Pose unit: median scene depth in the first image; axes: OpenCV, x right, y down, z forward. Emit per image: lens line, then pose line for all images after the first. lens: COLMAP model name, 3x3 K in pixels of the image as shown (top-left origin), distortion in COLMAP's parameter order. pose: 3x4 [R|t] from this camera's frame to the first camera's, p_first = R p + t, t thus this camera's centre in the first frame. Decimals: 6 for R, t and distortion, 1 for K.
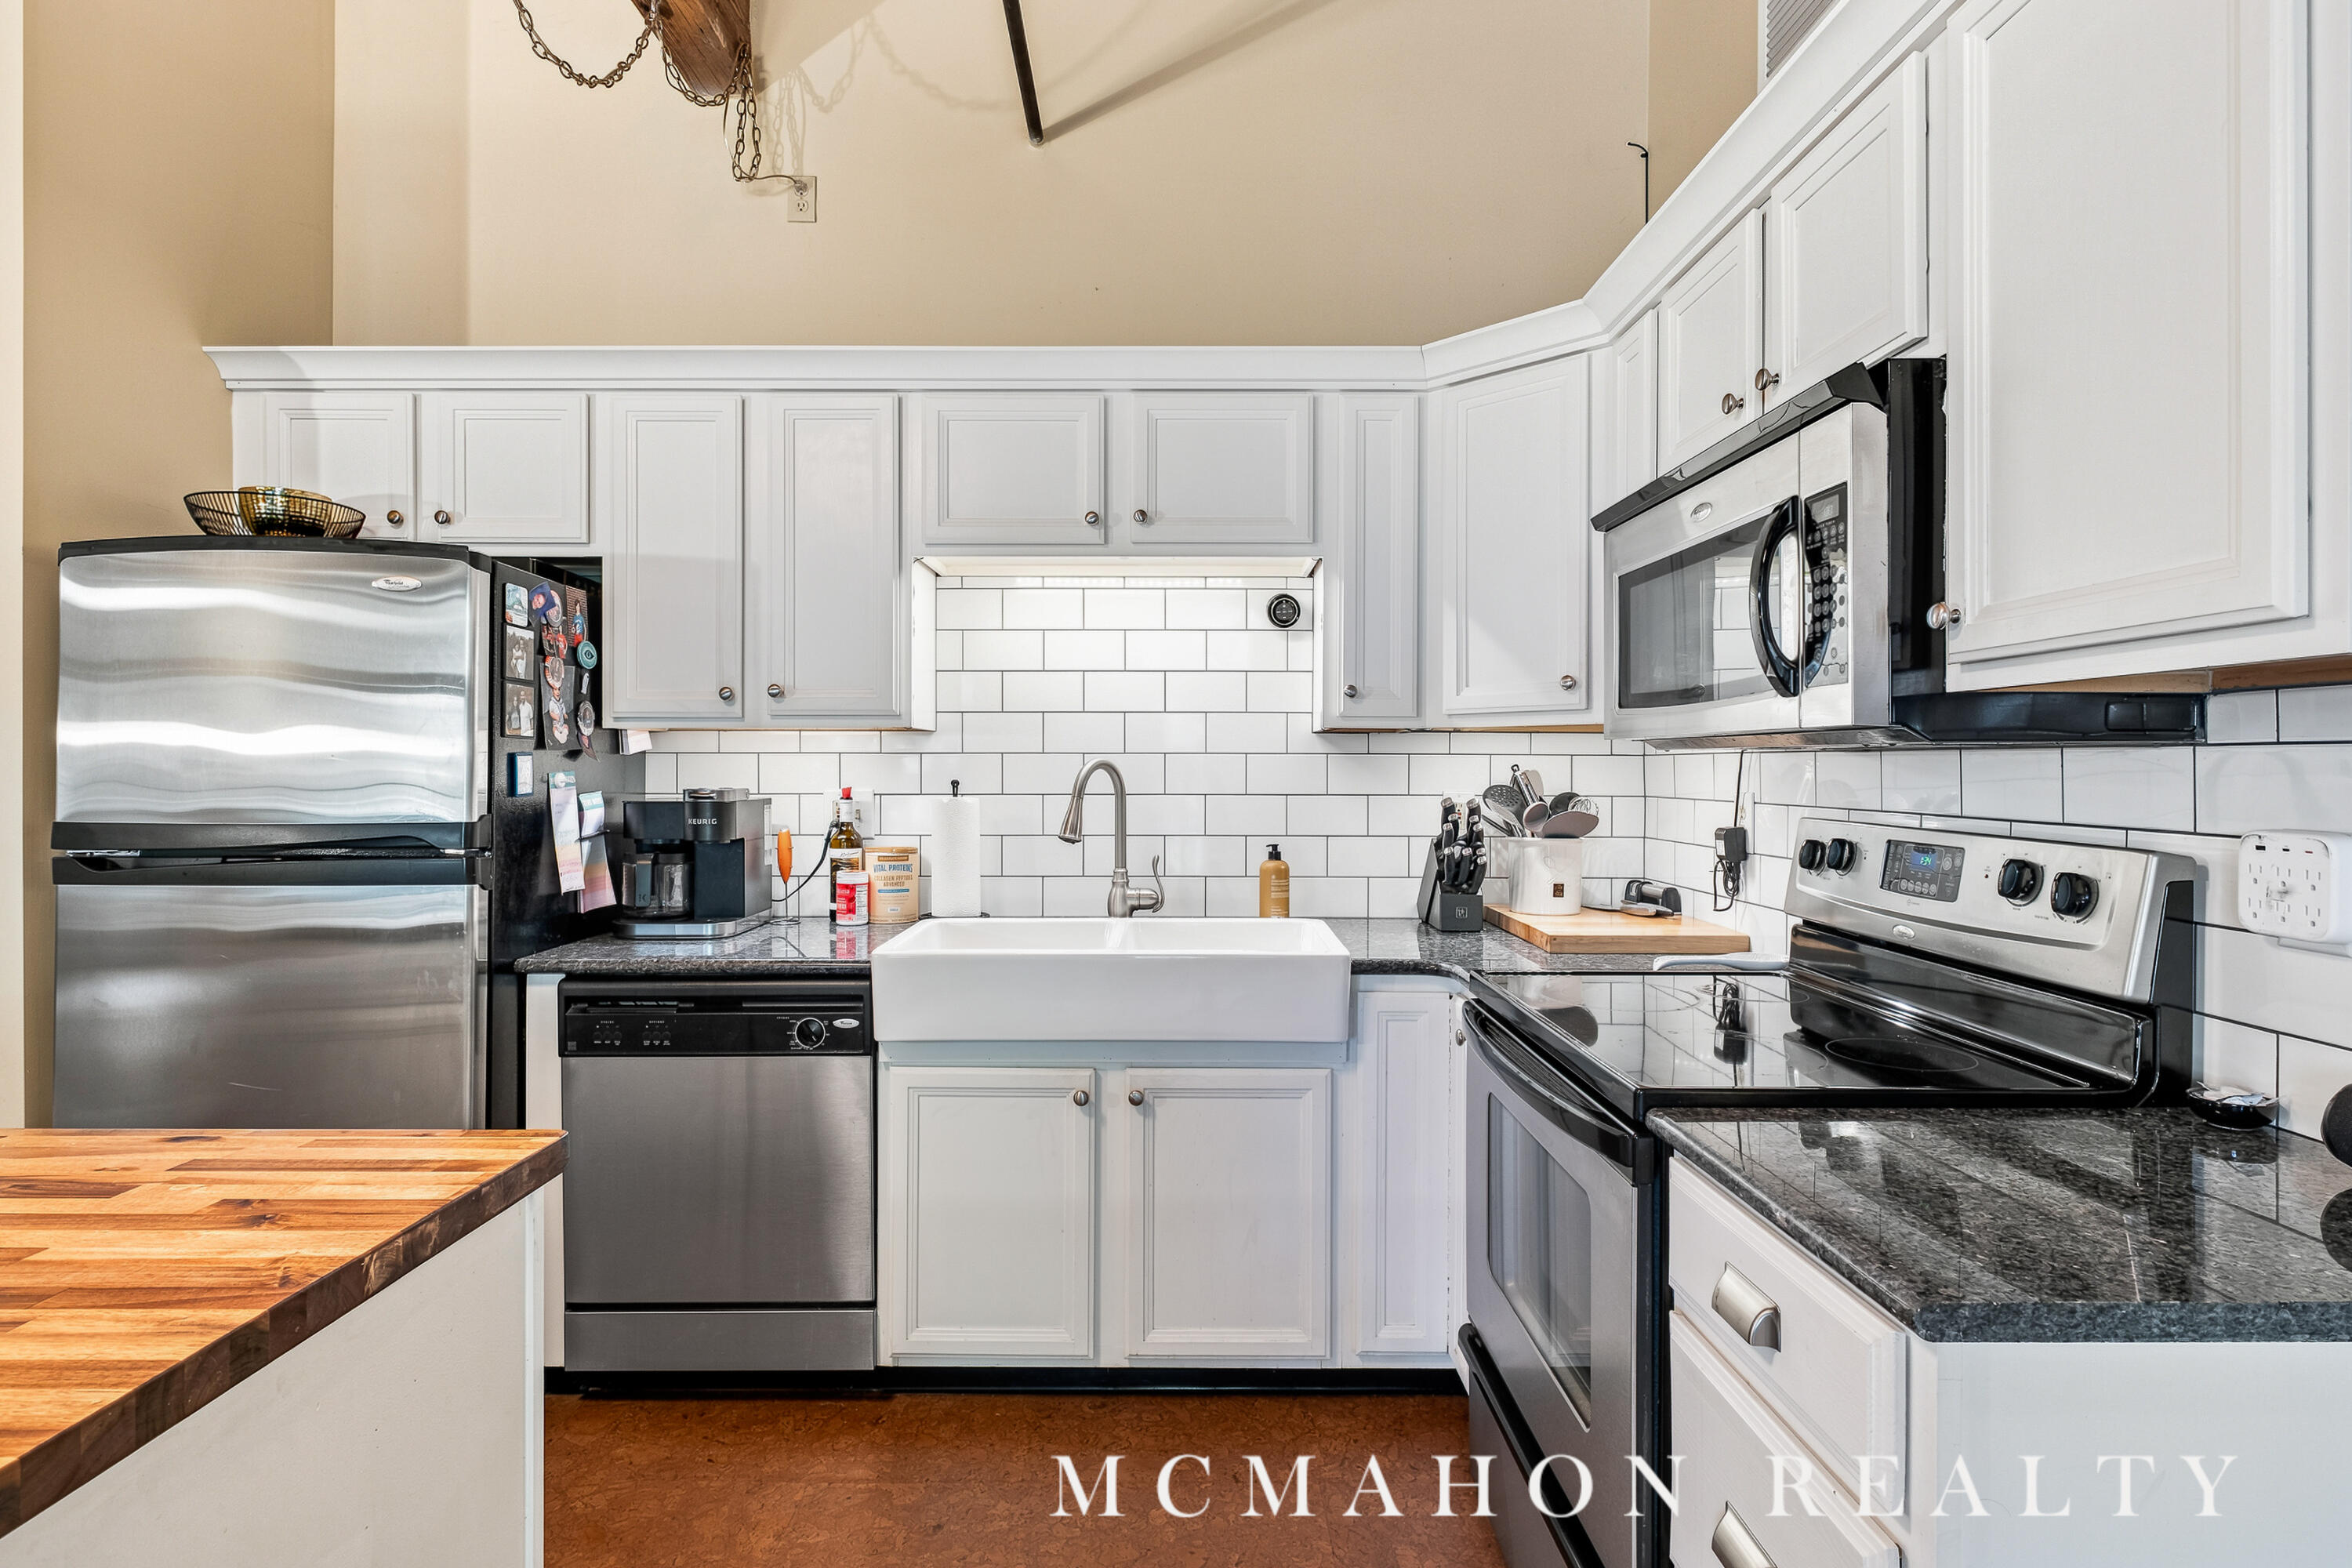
lens RADIAL K [[1188.6, 0, 1177.0], [0, 1188.6, 767.6], [0, 0, 1]] dist [0.000767, -0.000291]
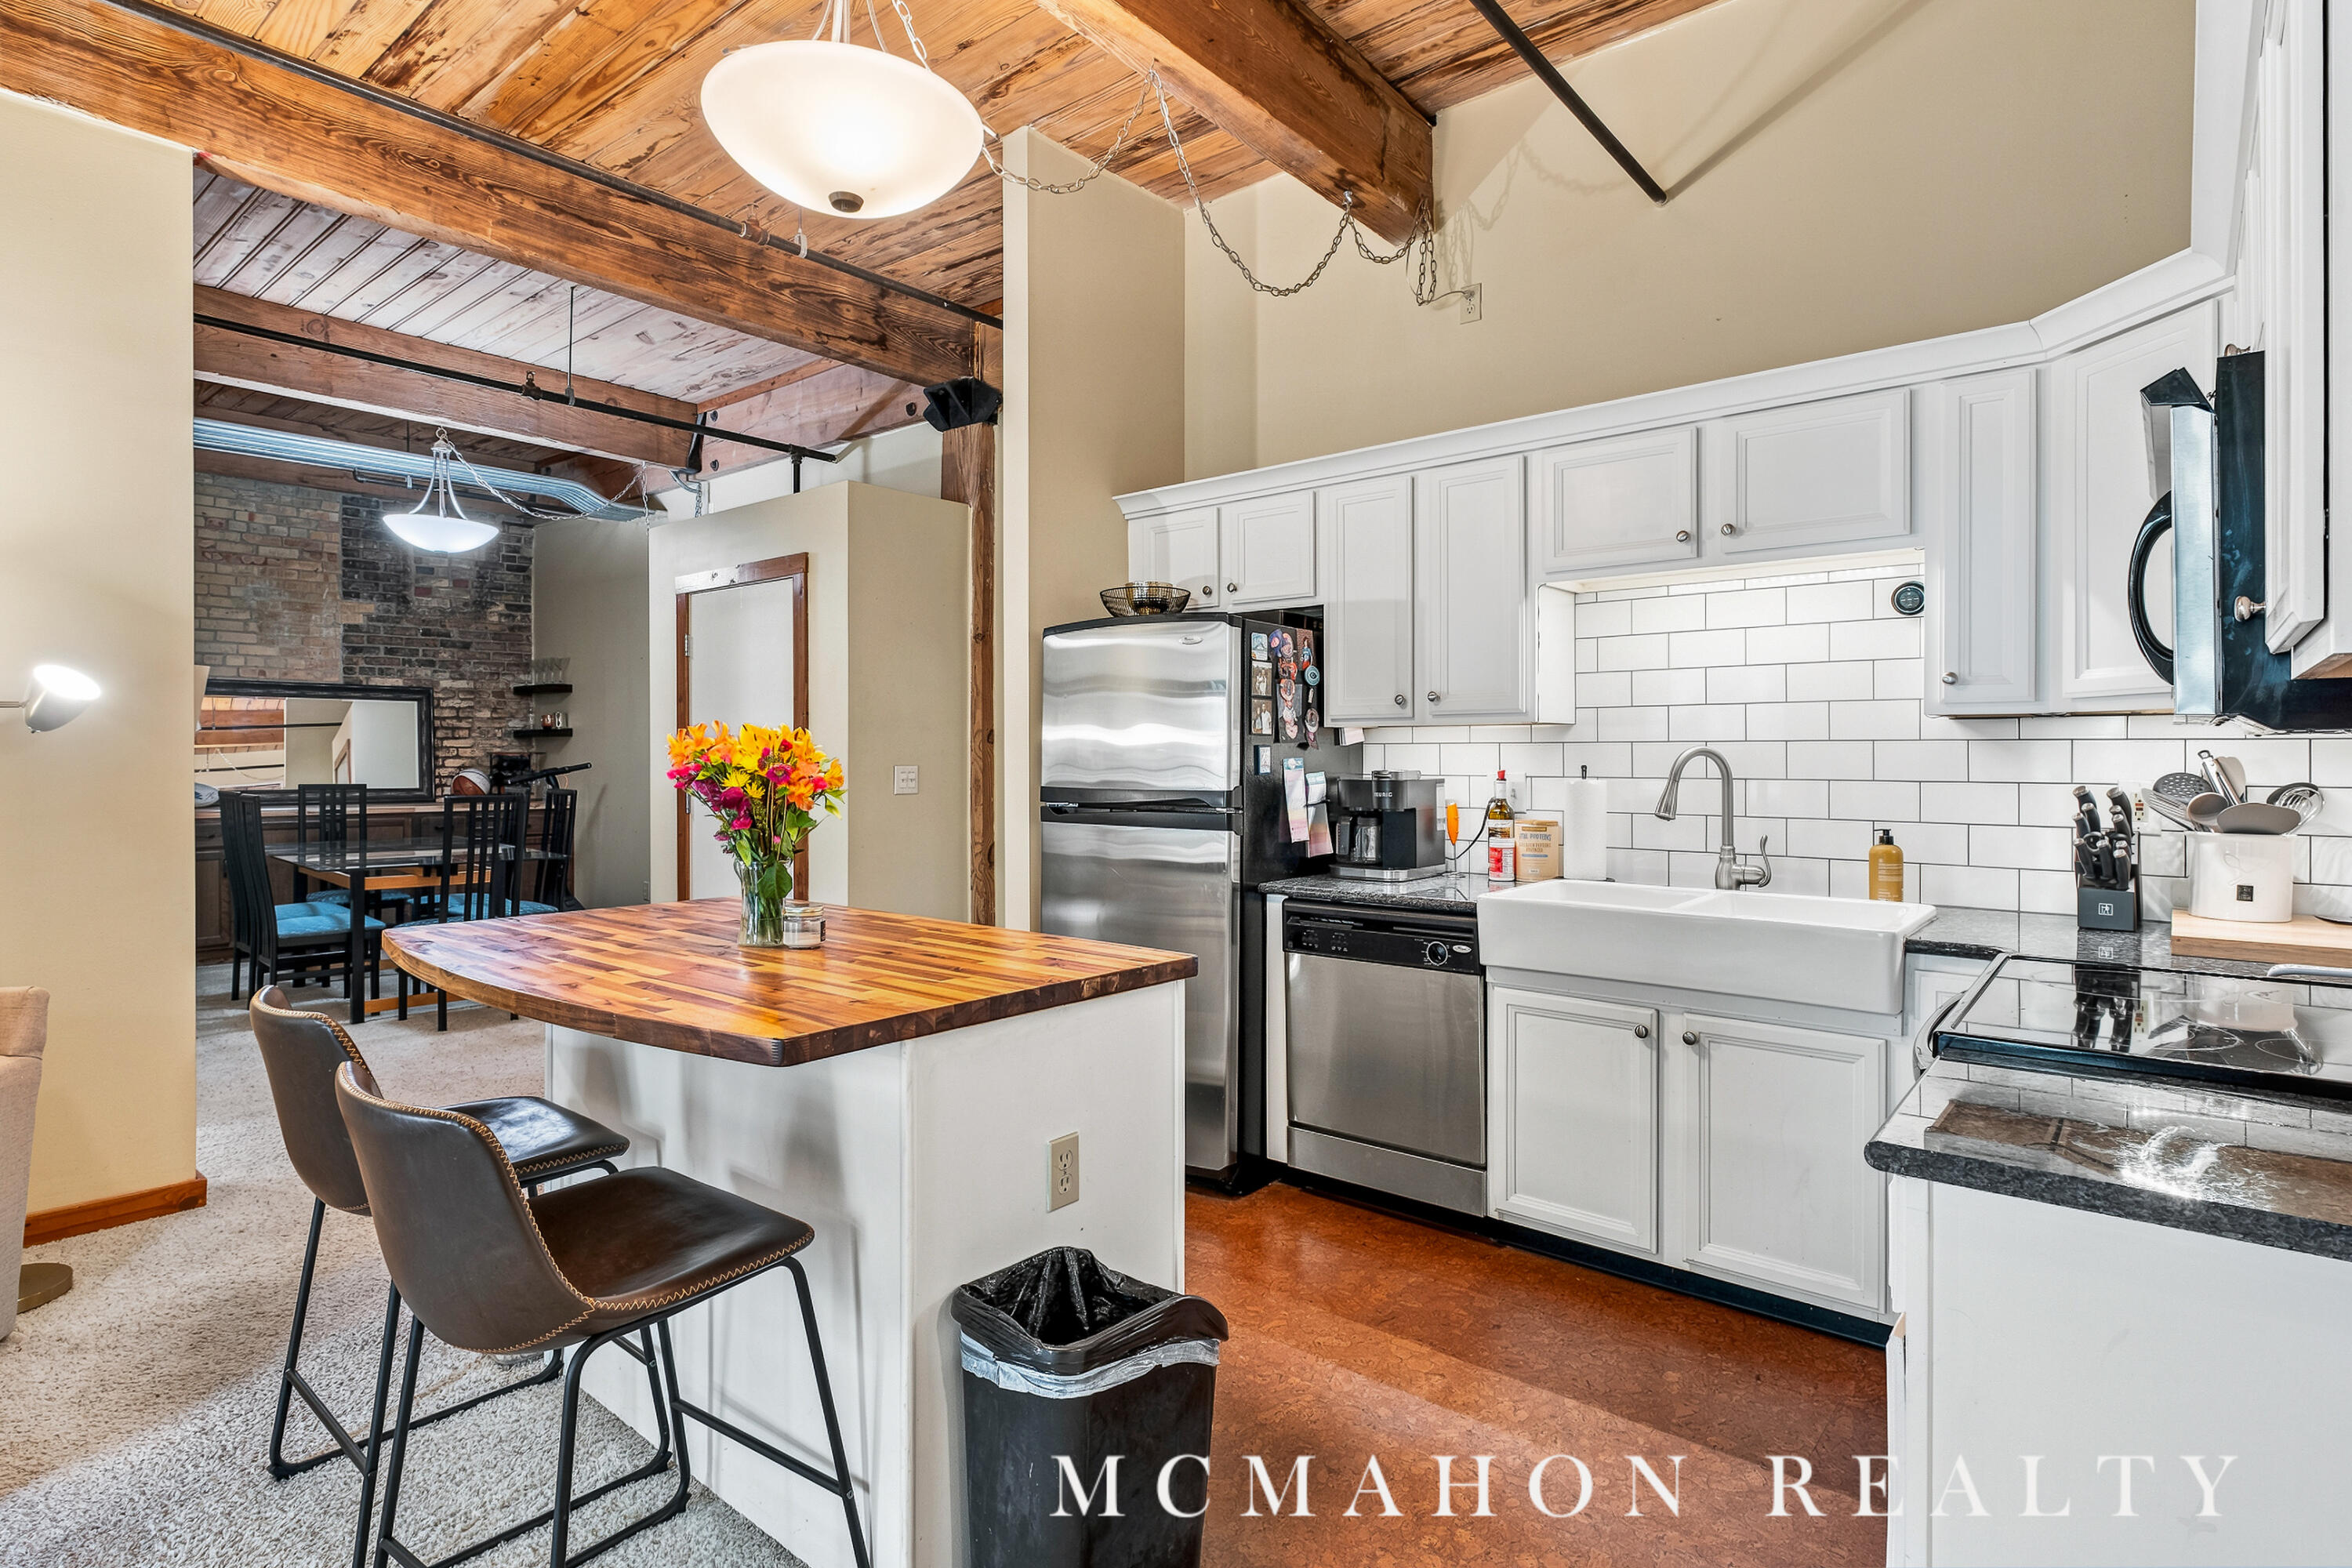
lens RADIAL K [[1190.7, 0, 1178.8], [0, 1190.7, 755.9], [0, 0, 1]] dist [0.000466, -0.001161]
pose [[0.766485, -0.000709, -0.642262, 0.291632], [0.001727, 0.999998, 0.000957, -0.000831], [0.642260, -0.001842, 0.766484, -0.189590]]
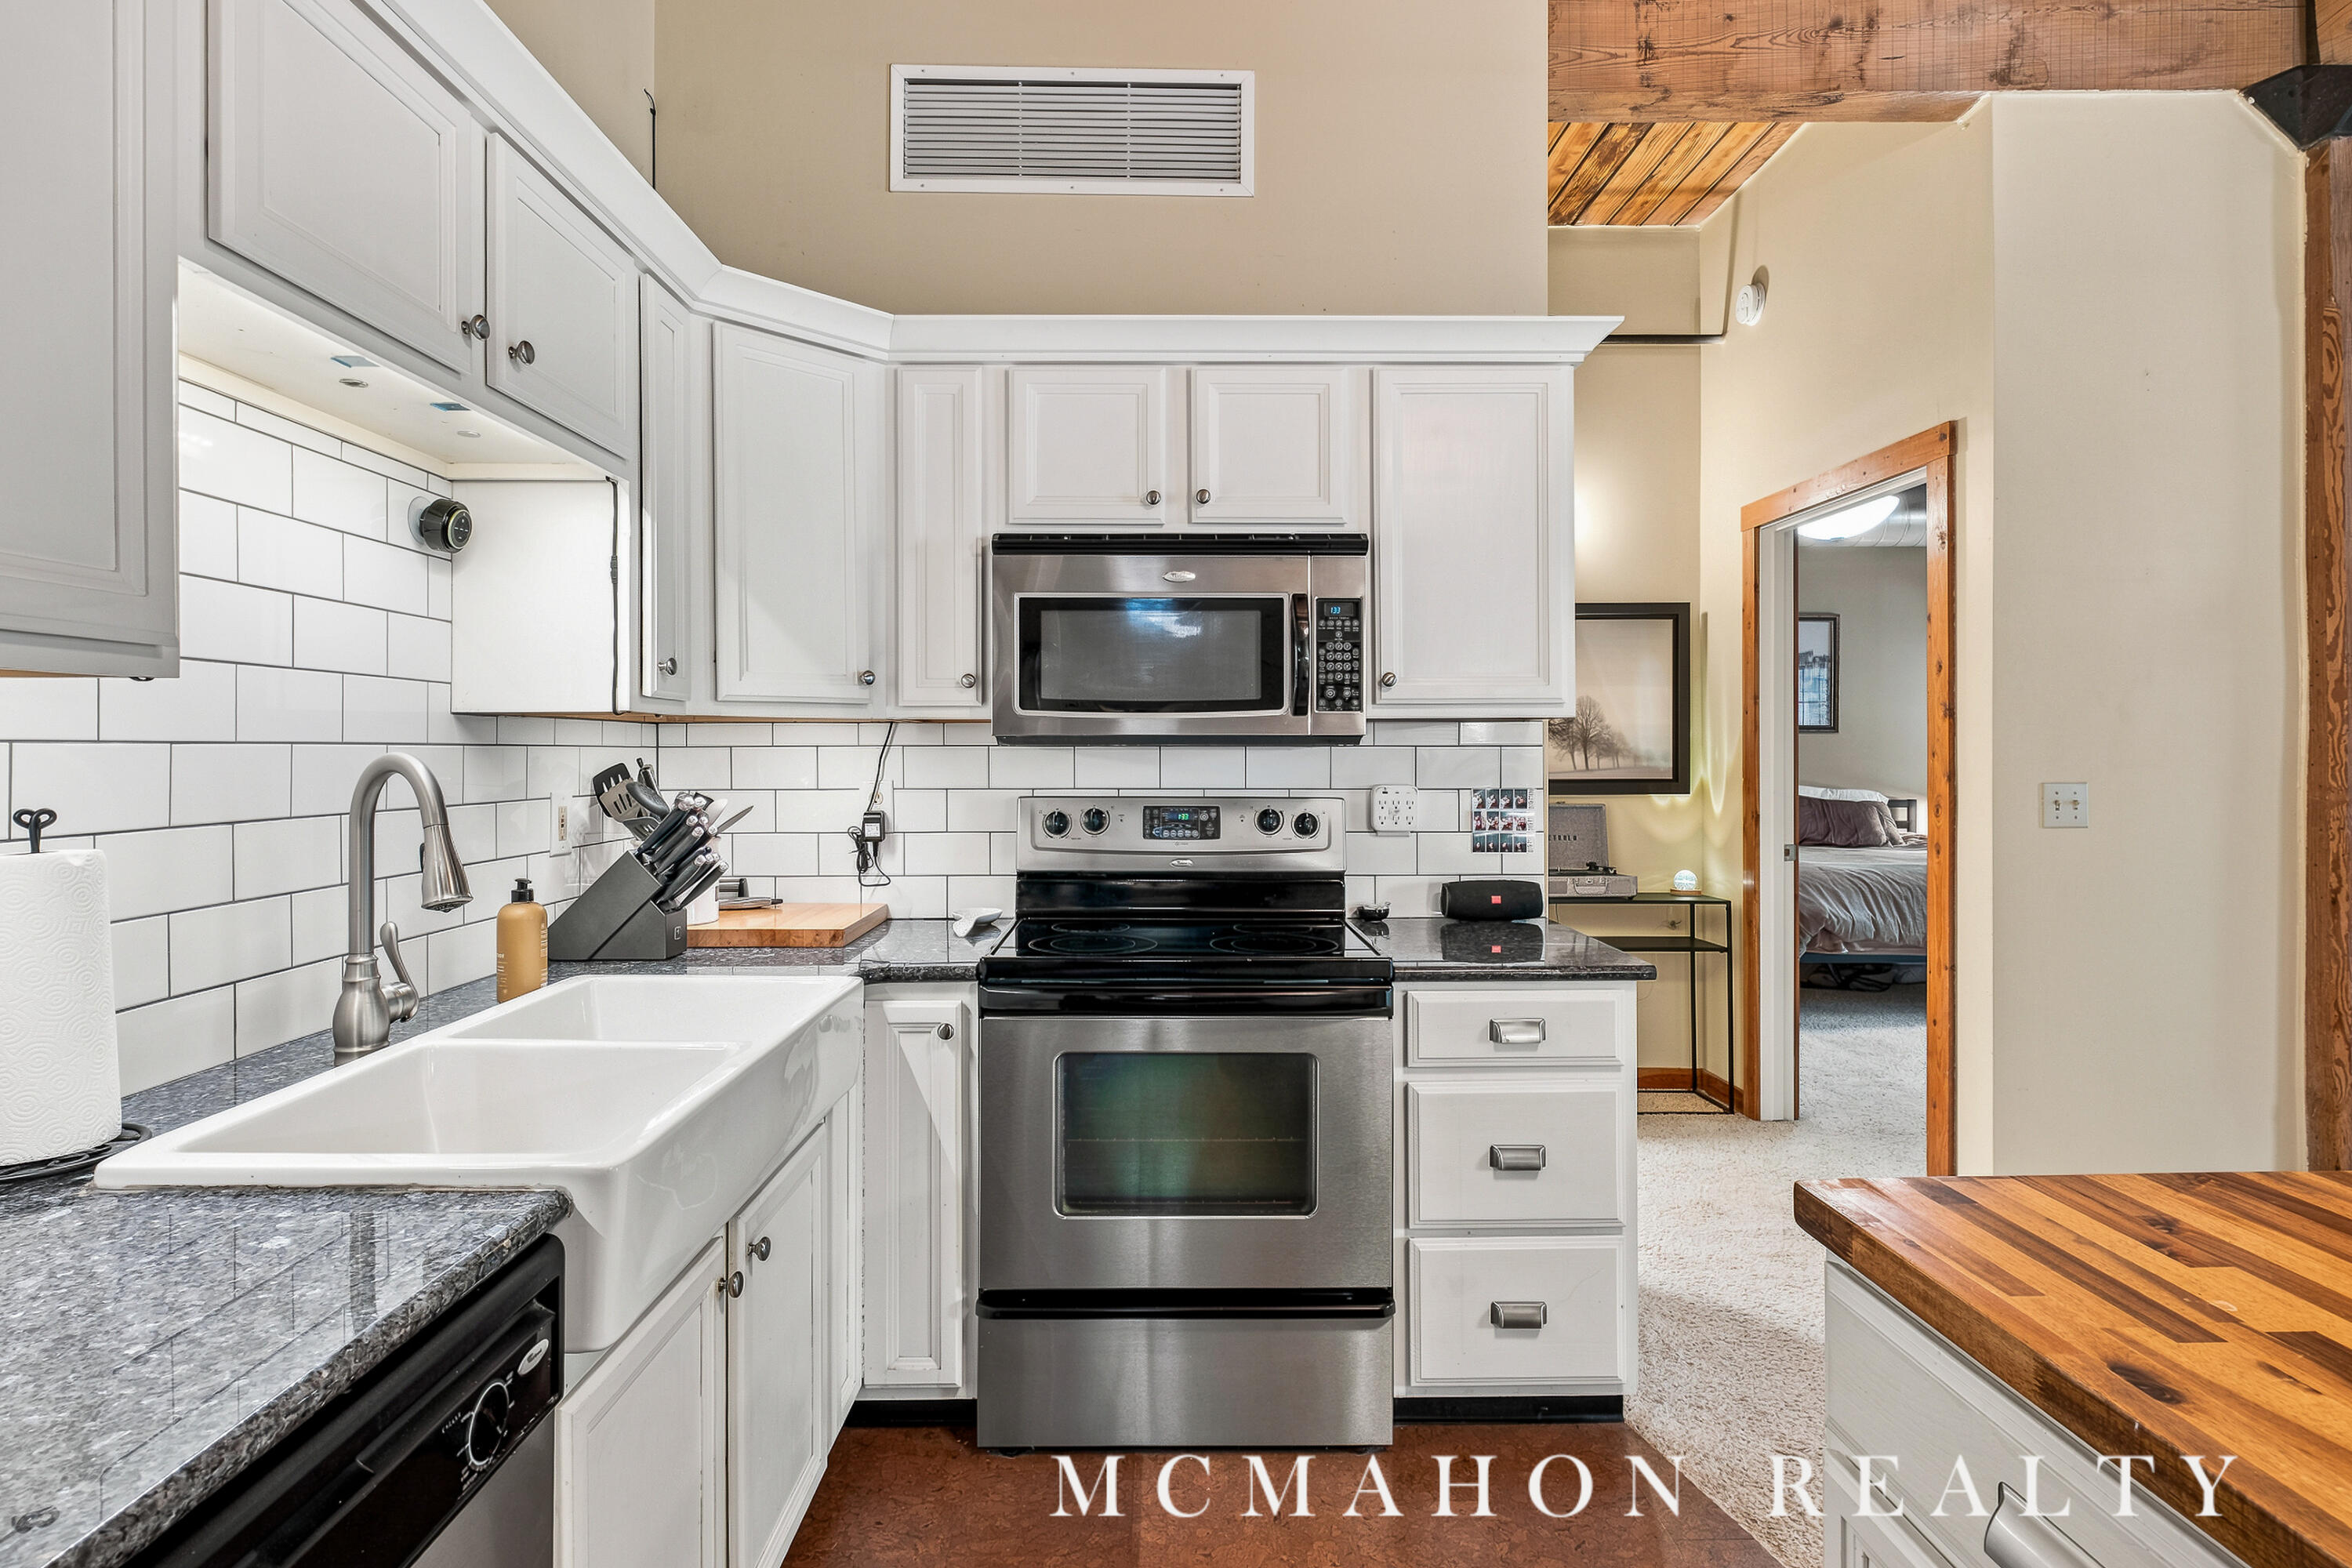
lens RADIAL K [[1202.1, 0, 1181.5], [0, 1202.1, 751.5], [0, 0, 1]] dist [-0.000462, -0.000068]
pose [[-0.020155, -0.003890, 0.999789, -0.646479], [0.003235, 0.999987, 0.003956, -0.009891], [-0.999792, 0.003314, -0.020143, 0.680788]]
